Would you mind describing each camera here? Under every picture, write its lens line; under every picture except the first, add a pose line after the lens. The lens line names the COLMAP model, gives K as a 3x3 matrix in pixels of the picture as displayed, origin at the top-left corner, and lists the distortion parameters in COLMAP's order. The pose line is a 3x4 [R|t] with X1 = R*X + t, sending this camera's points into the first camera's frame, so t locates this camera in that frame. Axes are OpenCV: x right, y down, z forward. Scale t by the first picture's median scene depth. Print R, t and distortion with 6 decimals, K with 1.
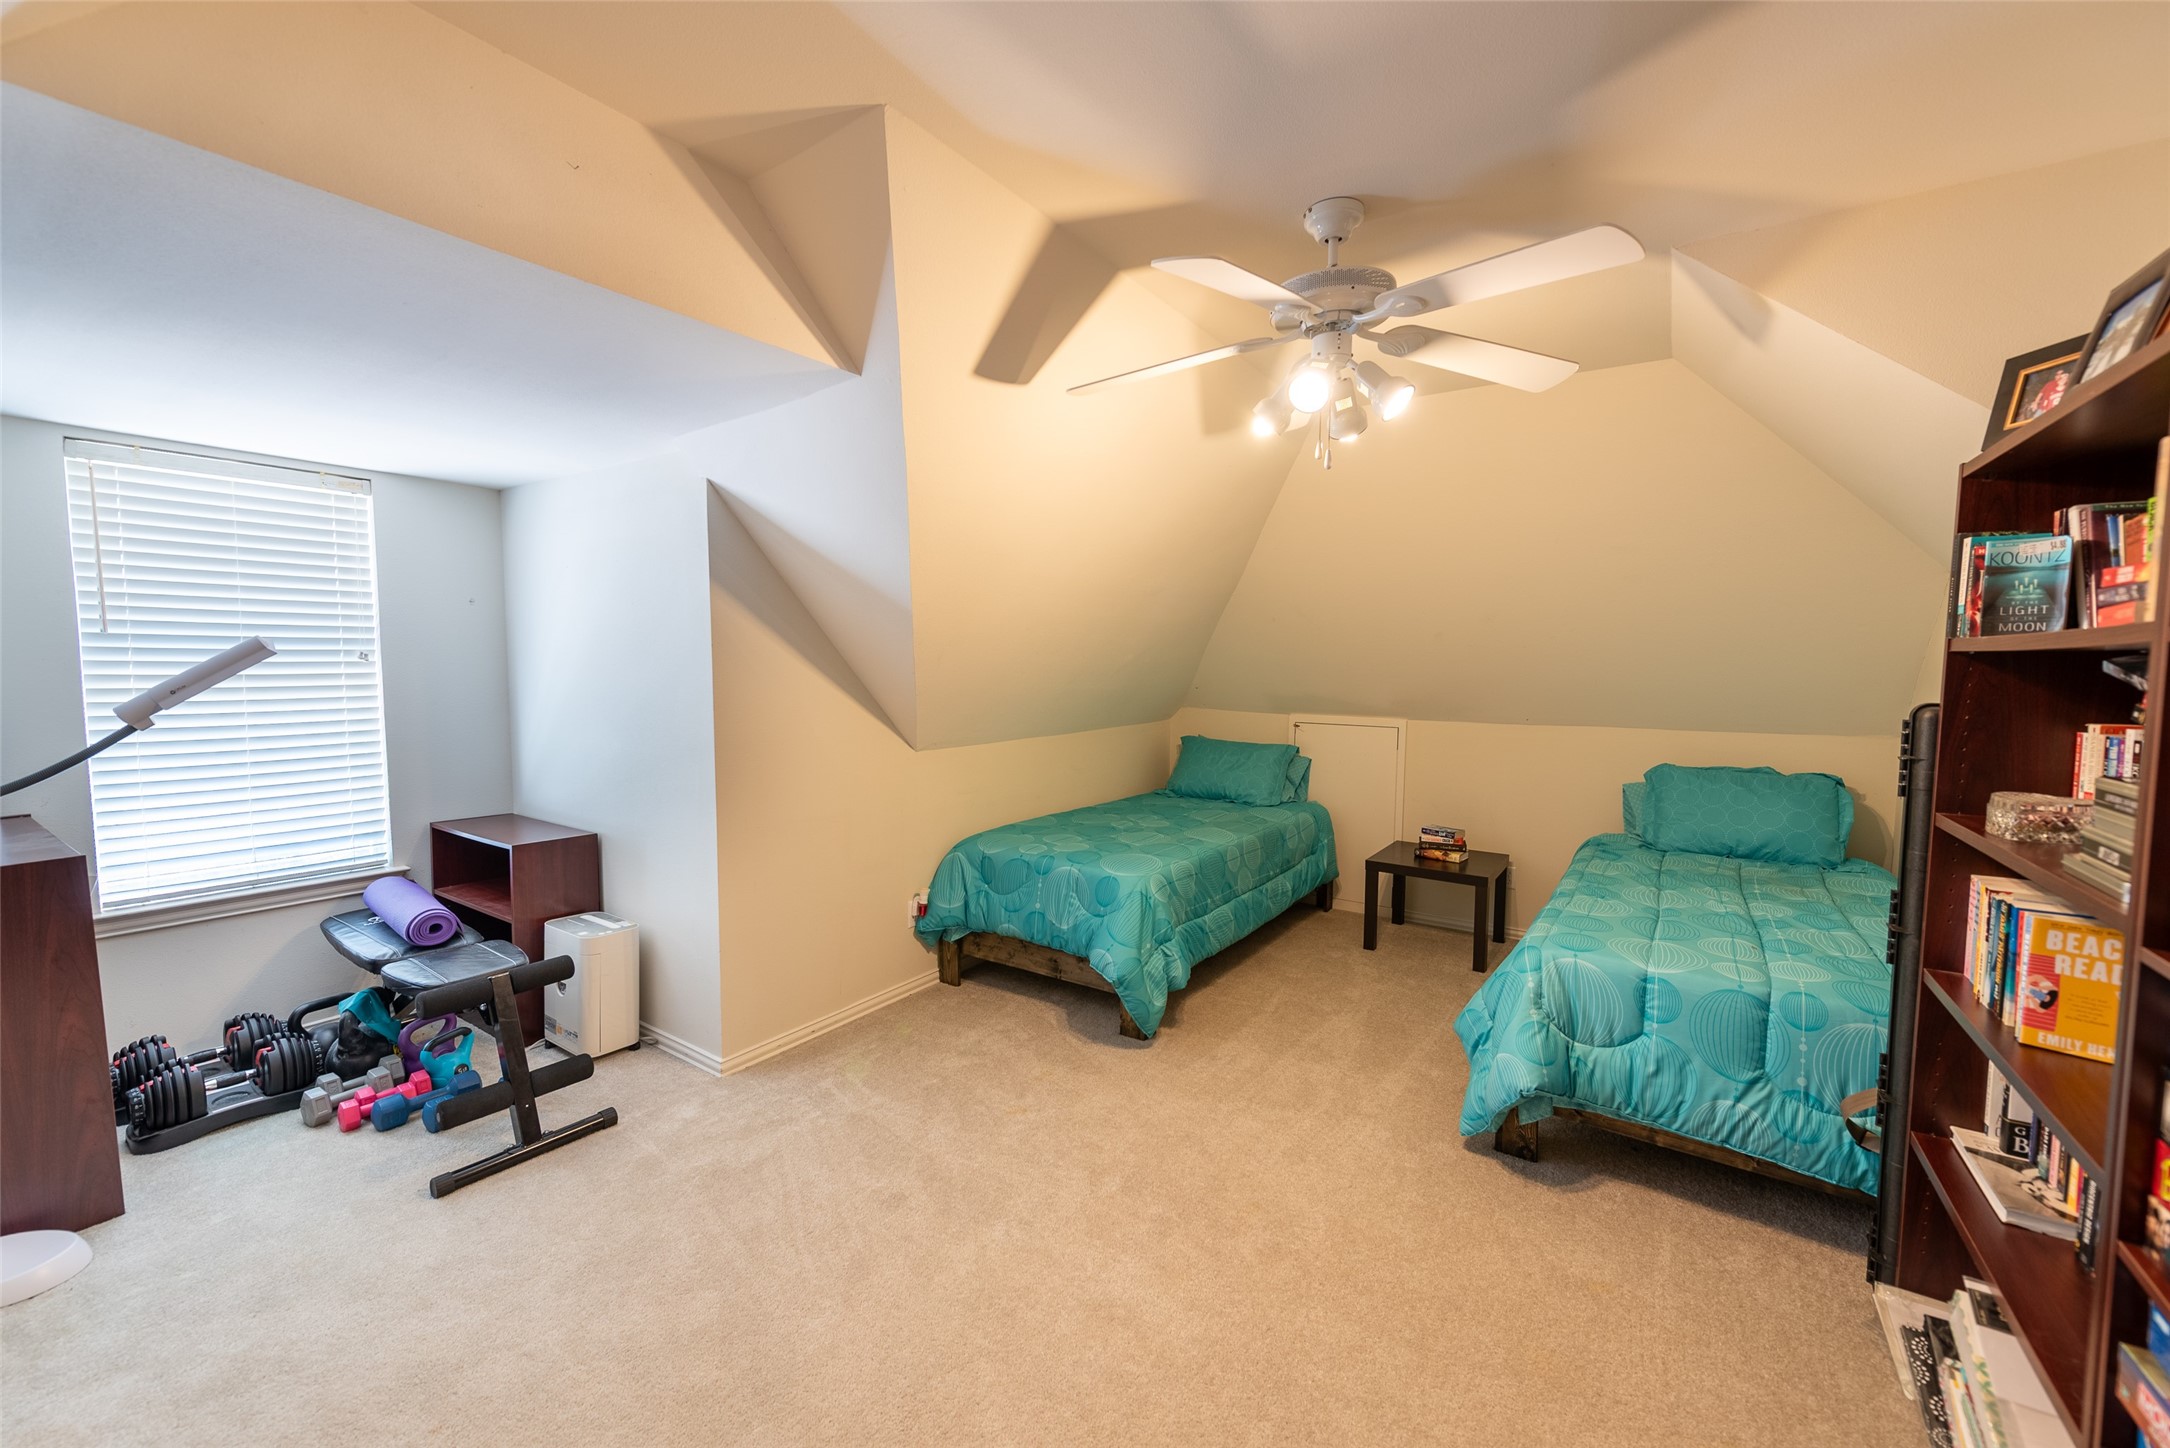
lens RADIAL K [[851.9, 0, 1081.1], [0, 851.9, 719.4], [0, 0, 1]] dist [0.026486, -0.007410]
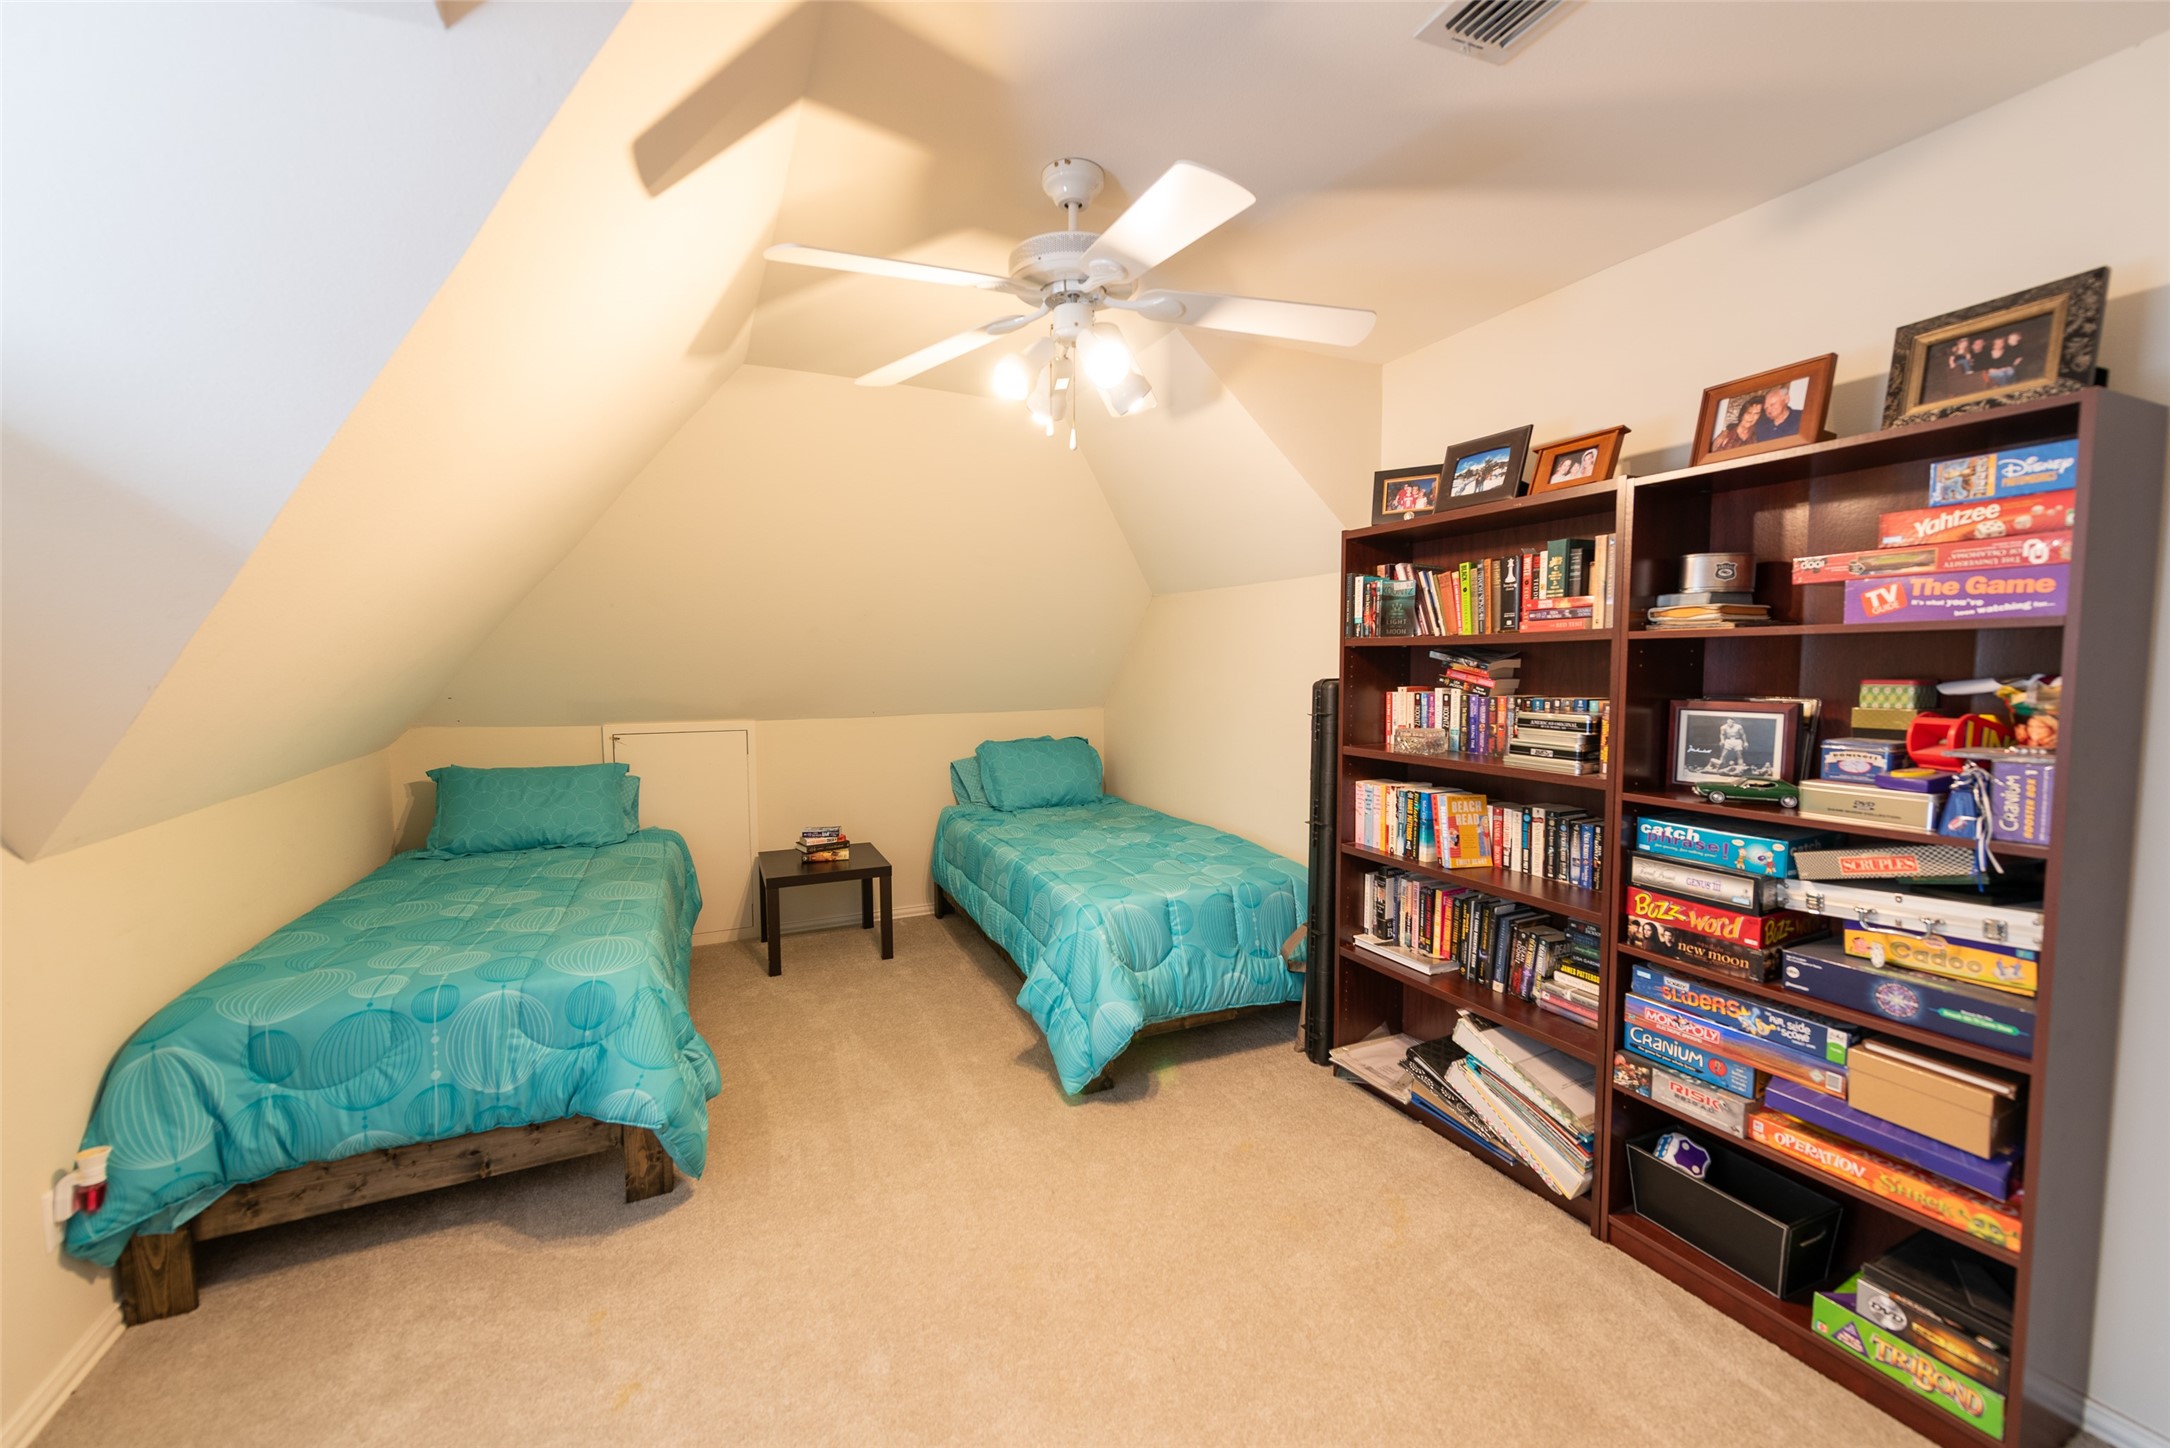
lens RADIAL K [[851.9, 0, 1081.1], [0, 851.9, 719.4], [0, 0, 1]] dist [0.026486, -0.007410]
pose [[0.515584, -0.069743, 0.853996, -0.317391], [0.068107, 0.996864, 0.040292, -0.020216], [-0.854128, 0.037389, 0.518718, 0.304174]]
